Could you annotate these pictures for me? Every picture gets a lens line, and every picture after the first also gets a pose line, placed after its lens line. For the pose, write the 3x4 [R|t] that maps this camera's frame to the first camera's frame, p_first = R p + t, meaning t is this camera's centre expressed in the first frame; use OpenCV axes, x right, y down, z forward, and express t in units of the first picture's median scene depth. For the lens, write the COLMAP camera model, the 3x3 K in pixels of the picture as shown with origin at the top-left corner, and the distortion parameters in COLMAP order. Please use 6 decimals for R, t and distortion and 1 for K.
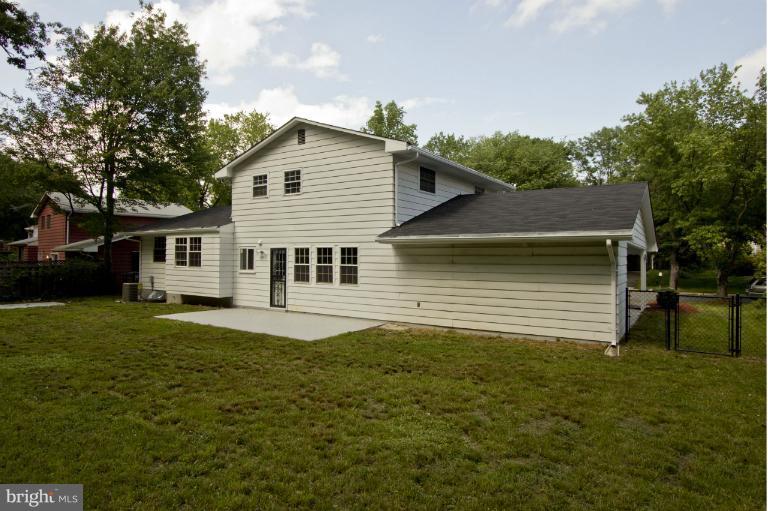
lens RADIAL K [[463.8, 0, 384.0], [0, 463.8, 255.5], [0, 0, 1]] dist [-0.002725, -0.000373]
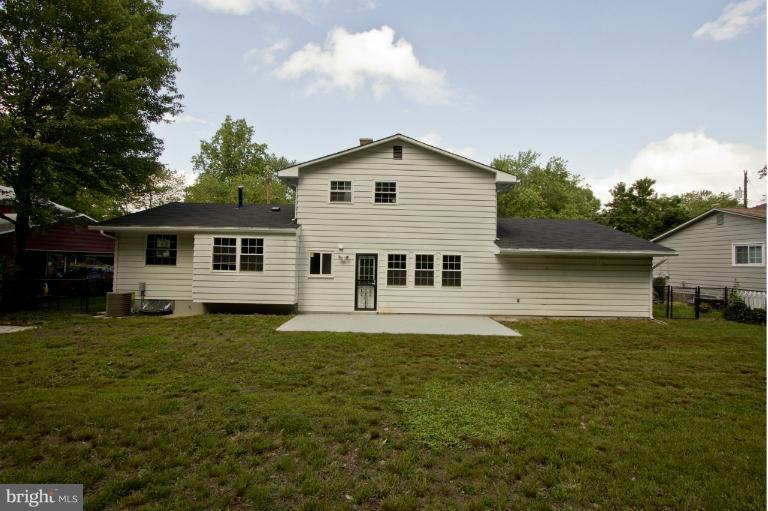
lens RADIAL K [[354.4, 0, 442.6], [0, 354.4, 258.1], [0, 0, 1]] dist [-0.002967, -0.000047]
pose [[0.810448, 0.019896, 0.585473, -0.559581], [-0.016837, 0.999801, -0.010670, -0.000359], [-0.585569, -0.001210, 0.810622, 0.253743]]
